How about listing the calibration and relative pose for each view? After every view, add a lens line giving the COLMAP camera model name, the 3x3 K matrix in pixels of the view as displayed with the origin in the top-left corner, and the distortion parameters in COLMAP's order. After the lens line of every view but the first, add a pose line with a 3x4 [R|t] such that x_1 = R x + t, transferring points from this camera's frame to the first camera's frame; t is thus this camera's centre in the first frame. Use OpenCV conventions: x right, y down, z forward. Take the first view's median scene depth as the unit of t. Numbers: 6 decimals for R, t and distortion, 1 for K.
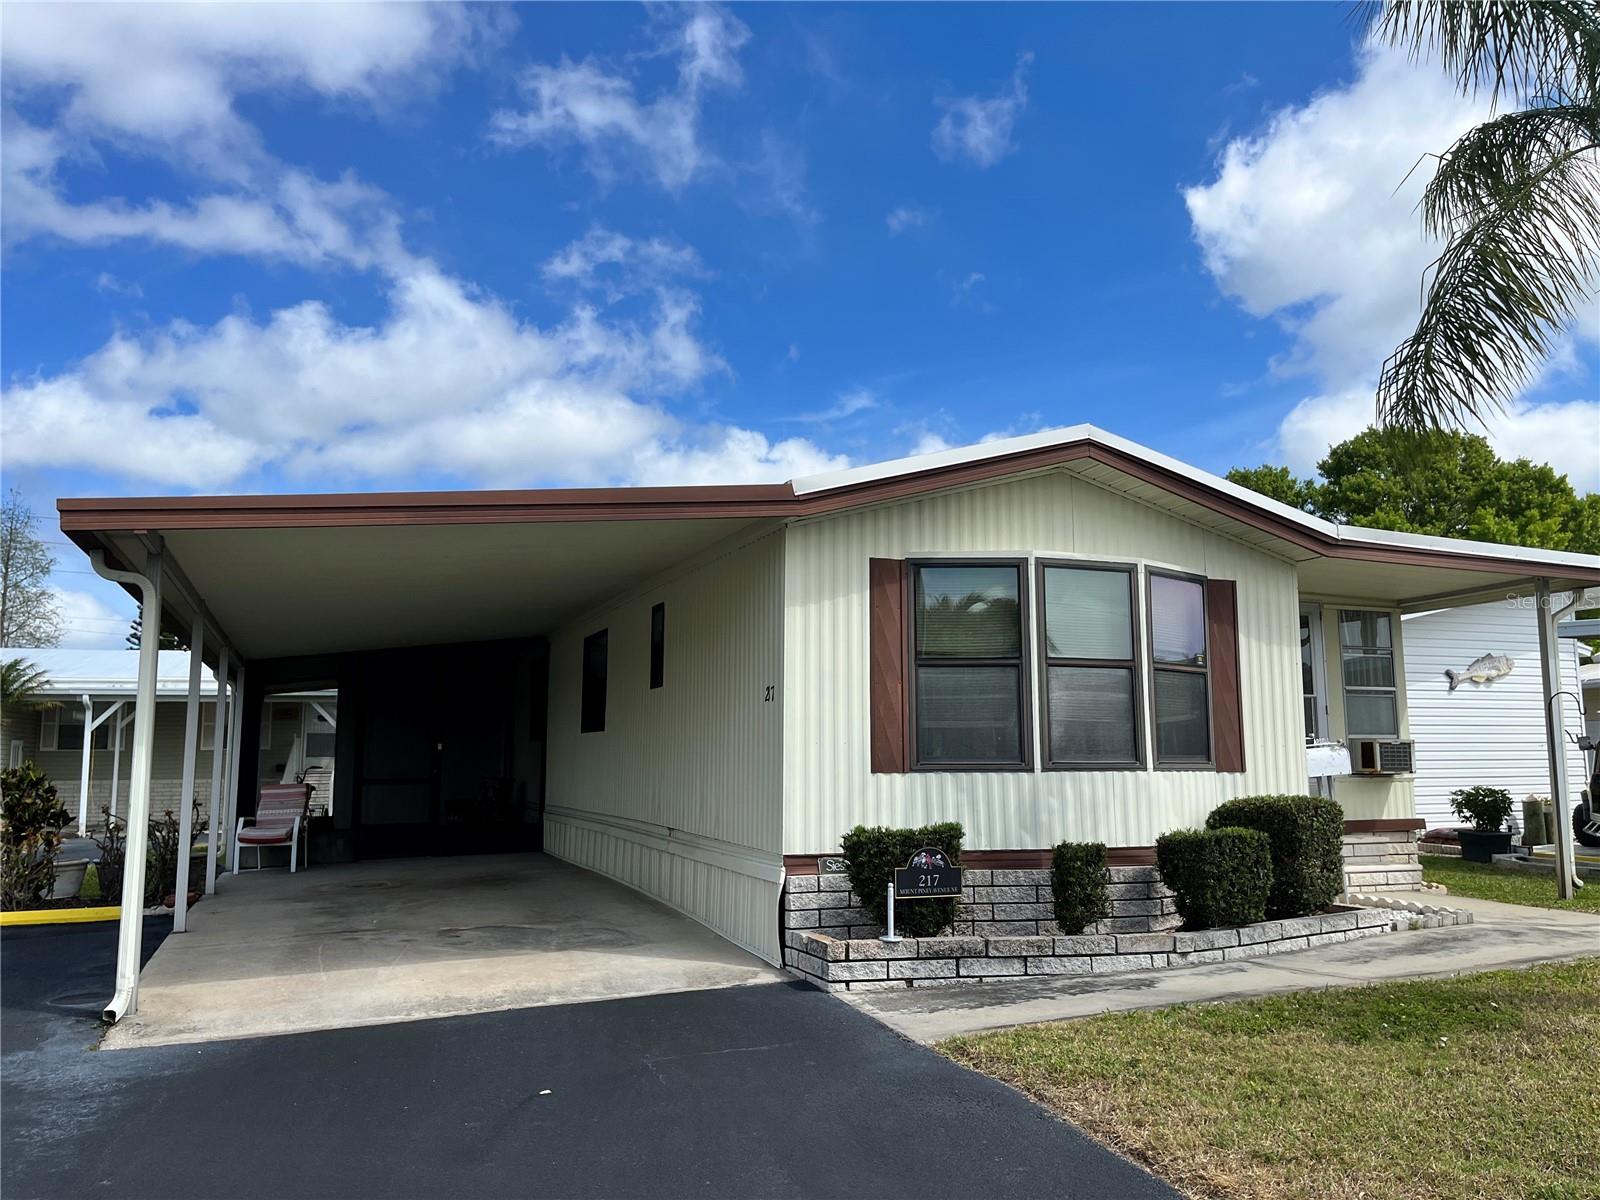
lens RADIAL K [[1202.5, 0, 801.0], [0, 1202.5, 599.0], [0, 0, 1]] dist [0.016382, -0.017233]
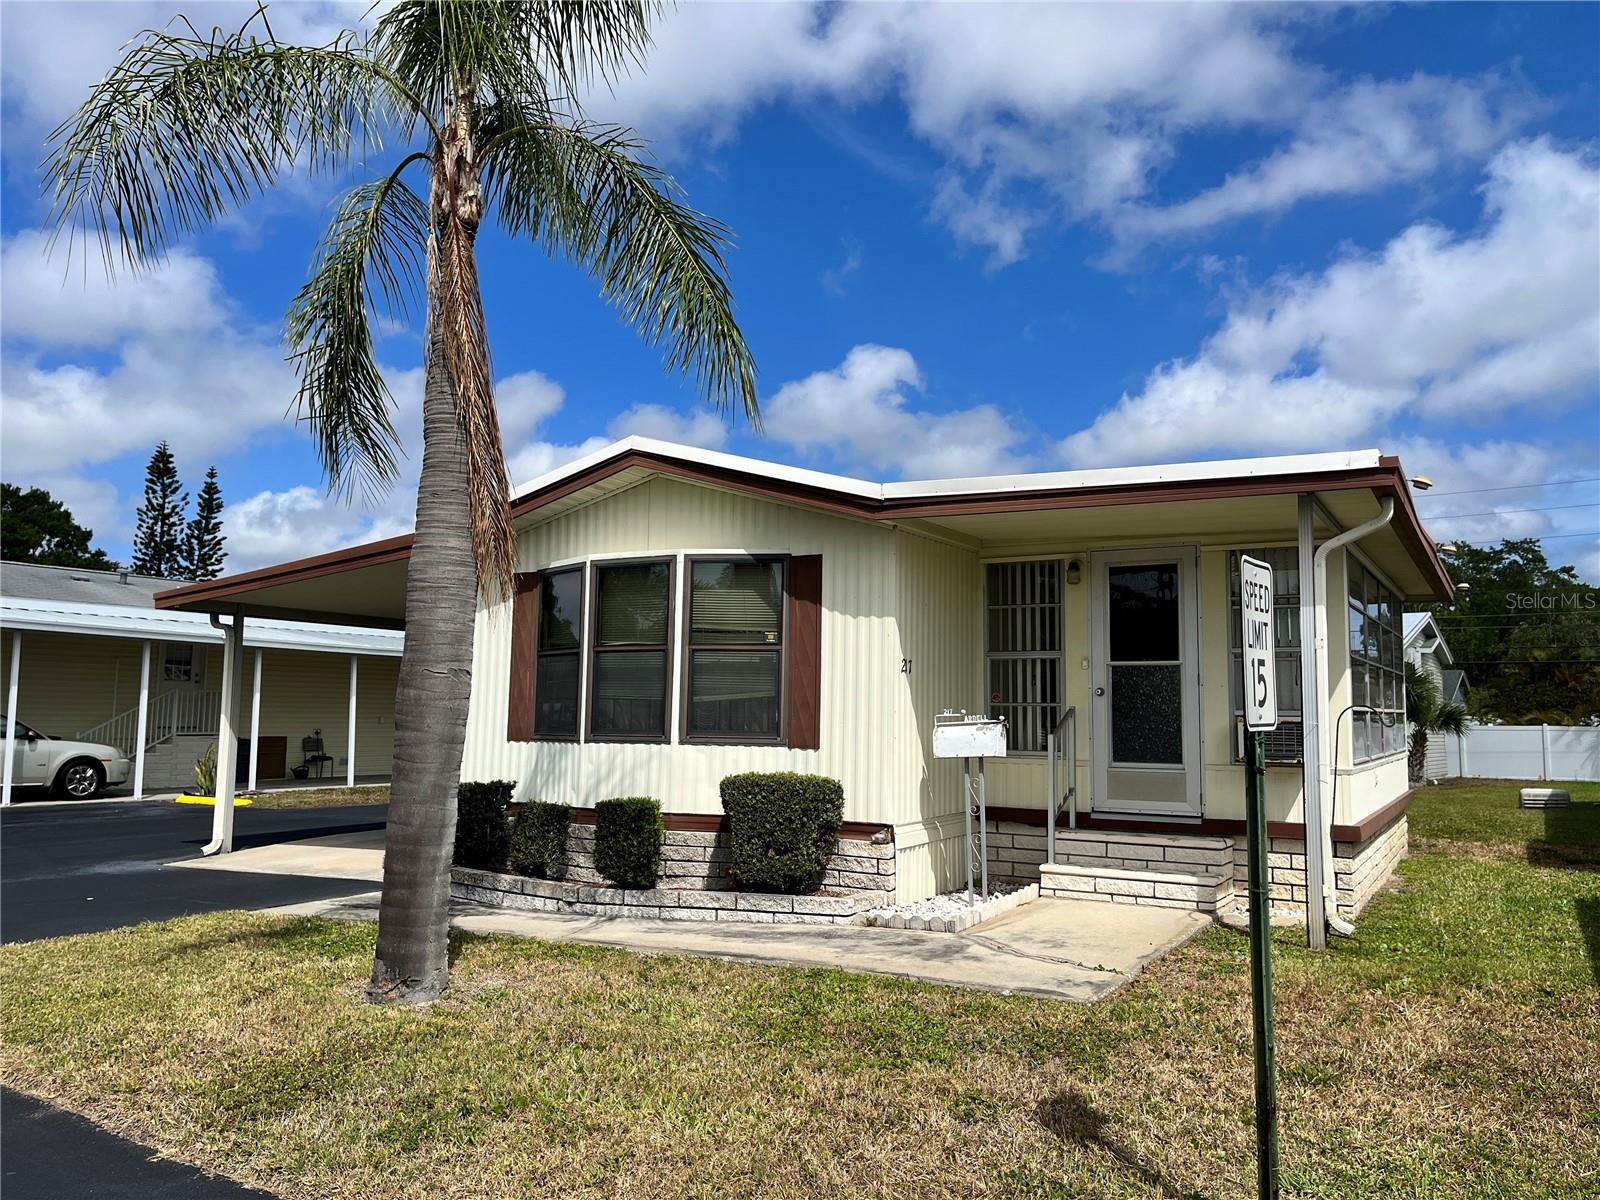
lens RADIAL K [[1288.7, 0, 794.8], [0, 1288.7, 597.5], [0, 0, 1]] dist [-0.007197, -0.004721]
pose [[0.610510, -0.063659, -0.789446, 1.106183], [0.090869, 0.995812, -0.010027, 0.026886], [0.786778, -0.065615, 0.613738, 0.321781]]
